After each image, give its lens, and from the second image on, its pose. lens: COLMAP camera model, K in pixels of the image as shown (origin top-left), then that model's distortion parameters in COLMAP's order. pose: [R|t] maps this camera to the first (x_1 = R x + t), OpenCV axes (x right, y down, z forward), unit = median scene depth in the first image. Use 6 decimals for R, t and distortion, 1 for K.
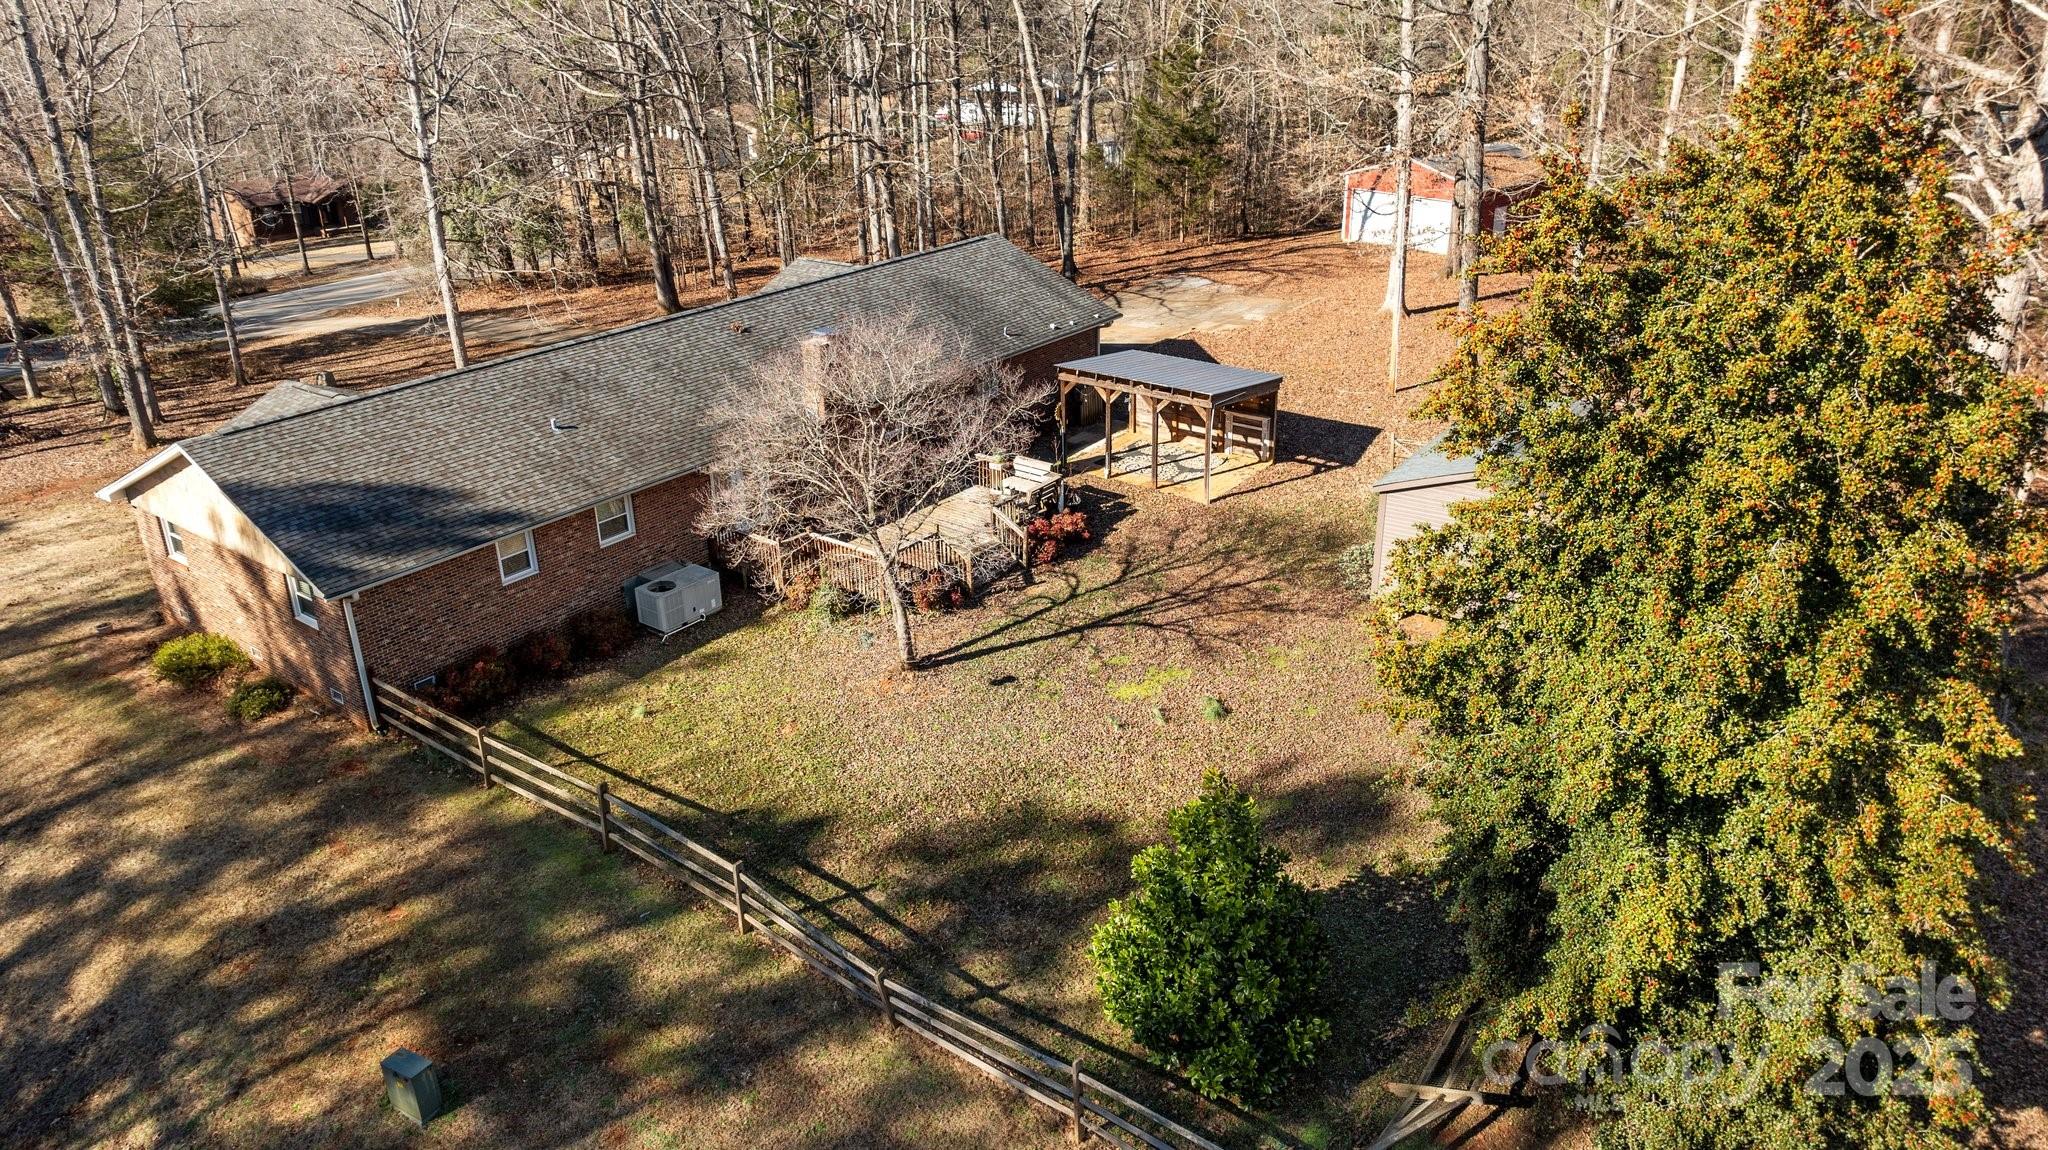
lens RADIAL K [[1429.4, 0, 1015.6], [0, 1429.4, 583.9], [0, 0, 1]] dist [-0.022026, 0.016954]
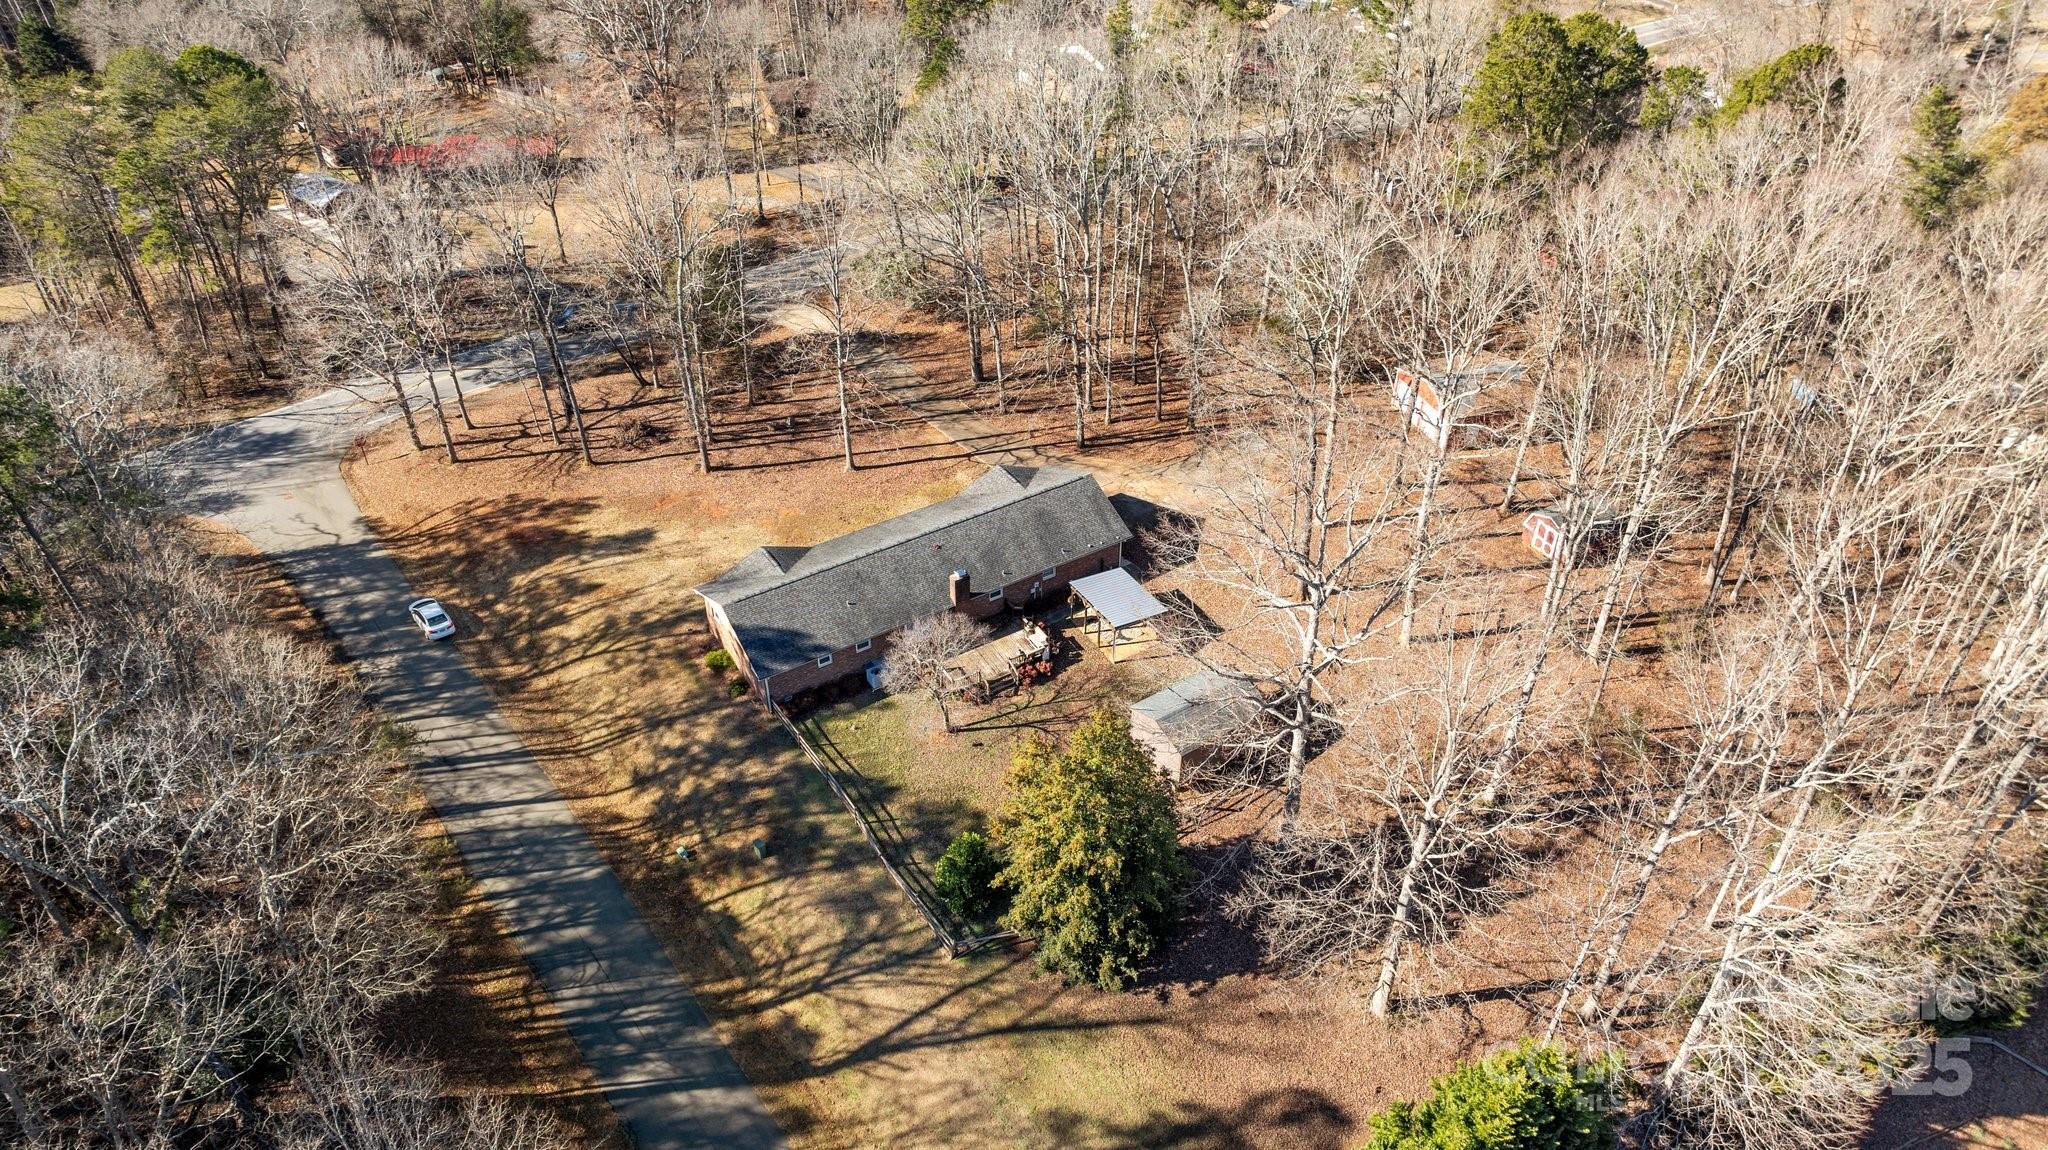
lens RADIAL K [[1429.4, 0, 1027.8], [0, 1429.4, 572.9], [0, 0, 1]] dist [-0.022026, 0.016954]
pose [[0.939514, 0.223622, -0.259435, 0.824411], [-0.156660, 0.954139, 0.255100, -1.102533], [0.304583, -0.199027, 0.931460, -1.681638]]
